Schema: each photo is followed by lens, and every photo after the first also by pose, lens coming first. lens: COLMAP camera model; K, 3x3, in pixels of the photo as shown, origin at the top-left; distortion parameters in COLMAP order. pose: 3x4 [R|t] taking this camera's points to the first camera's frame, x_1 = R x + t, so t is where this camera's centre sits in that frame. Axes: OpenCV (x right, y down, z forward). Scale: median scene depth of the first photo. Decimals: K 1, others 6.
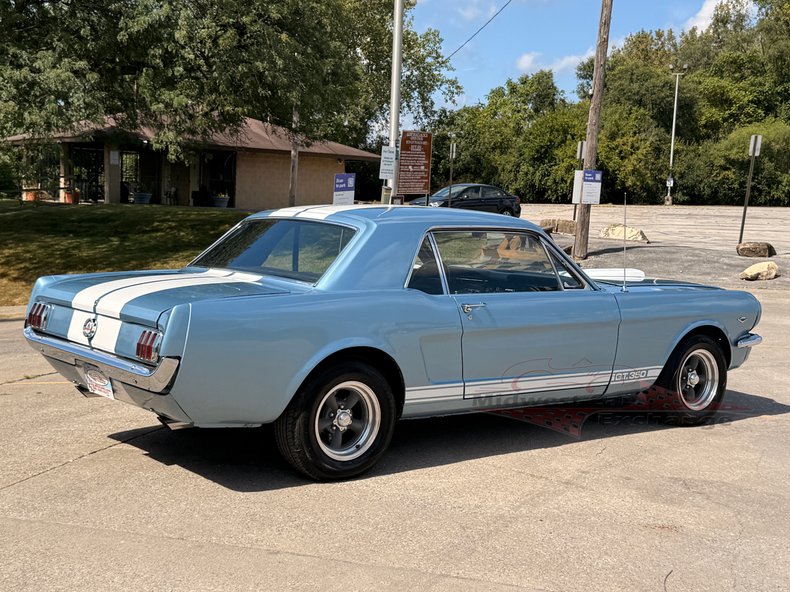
lens RADIAL K [[1087.5, 0, 395.8], [0, 1087.5, 309.5], [0, 0, 1]] dist [0.151525, -0.082545]
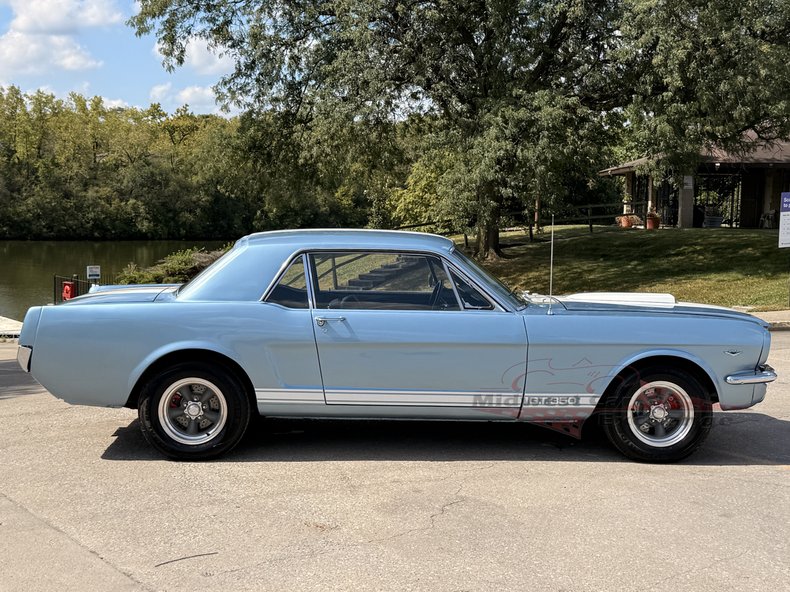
lens RADIAL K [[1112.9, 0, 398.5], [0, 1112.9, 297.0], [0, 0, 1]] dist [0.152005, -0.054969]
pose [[0.820200, 0.025785, -0.571495, 0.197867], [-0.045462, 0.998762, -0.020184, -0.001771], [0.570267, 0.042536, 0.820357, 0.028846]]
